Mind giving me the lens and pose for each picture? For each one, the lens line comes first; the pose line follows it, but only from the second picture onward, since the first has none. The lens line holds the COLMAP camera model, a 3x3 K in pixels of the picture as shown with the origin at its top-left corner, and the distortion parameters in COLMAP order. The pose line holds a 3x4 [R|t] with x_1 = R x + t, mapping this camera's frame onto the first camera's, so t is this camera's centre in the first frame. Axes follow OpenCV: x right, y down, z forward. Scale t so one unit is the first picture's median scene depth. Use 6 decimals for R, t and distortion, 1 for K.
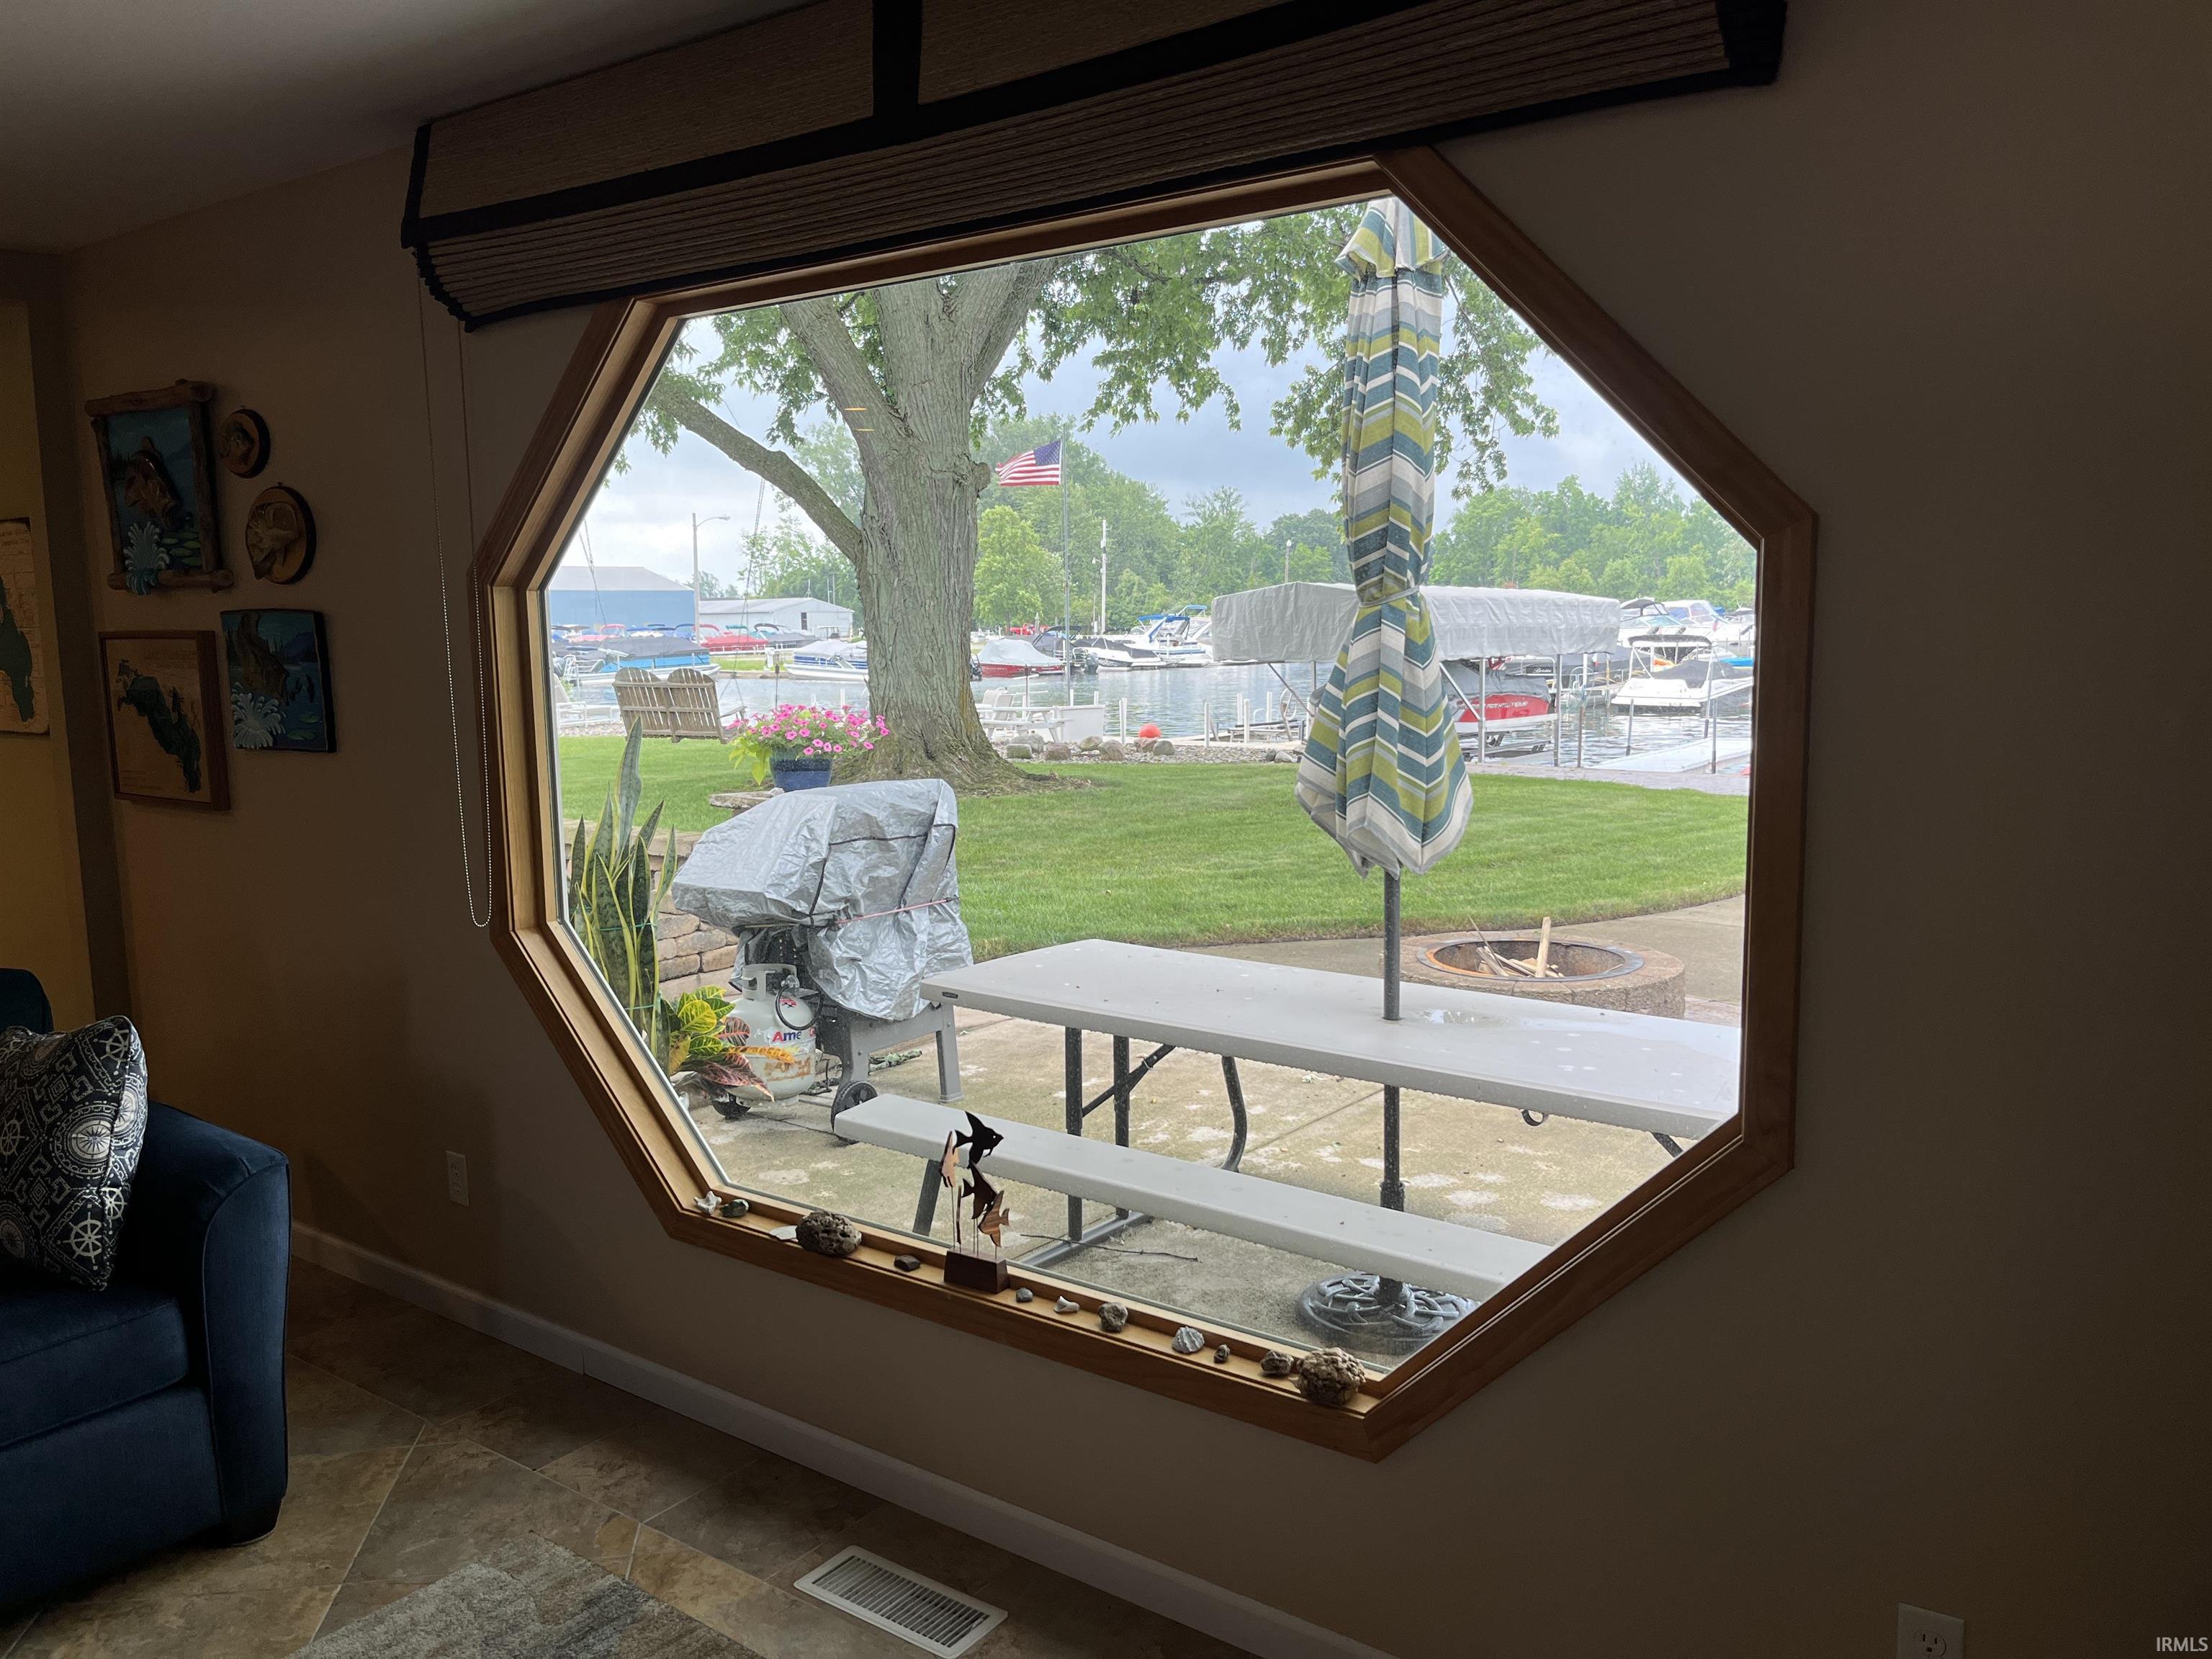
lens RADIAL K [[1681.0, 0, 1106.0], [0, 1681.0, 829.5], [0, 0, 1]] dist [0.050289, -0.072993]
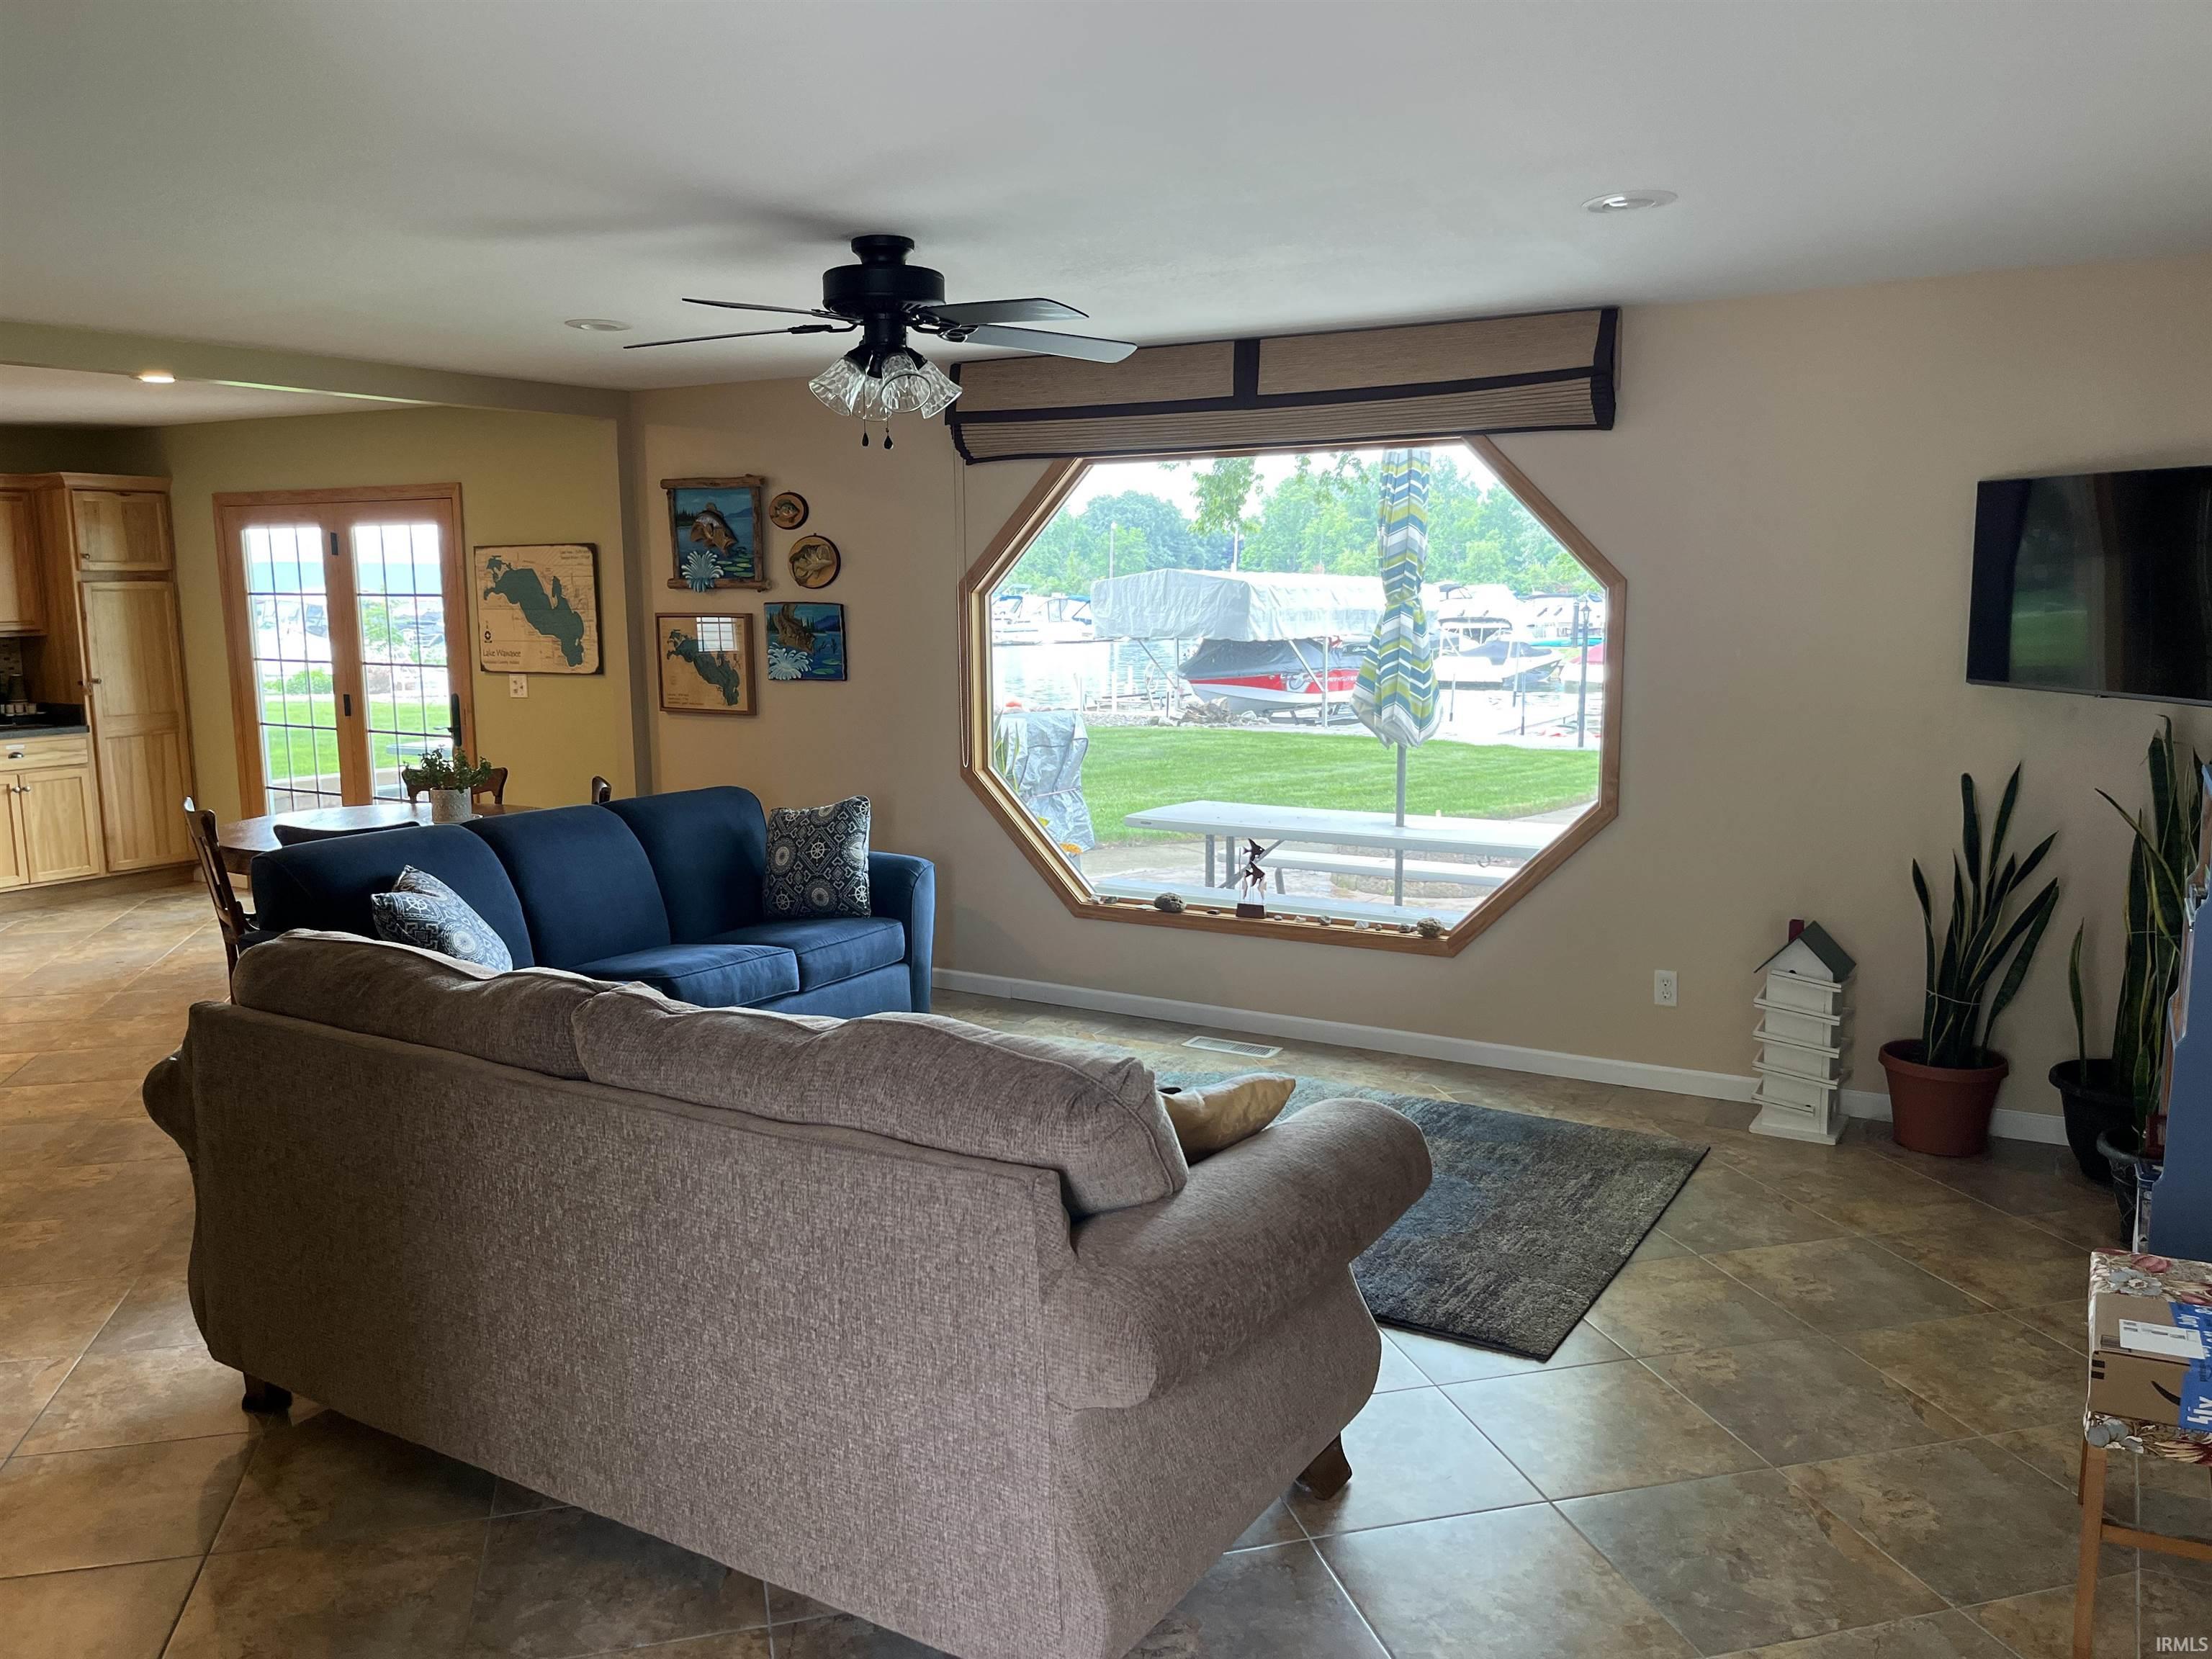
lens RADIAL K [[1666.0, 0, 1106.0], [0, 1666.0, 829.5], [0, 0, 1]] dist [0.080914, -0.126400]
pose [[0.994000, -0.007618, 0.109115, -0.364606], [0.006141, 0.999885, 0.013861, 0.090894], [-0.109208, -0.013108, 0.993932, -0.821519]]
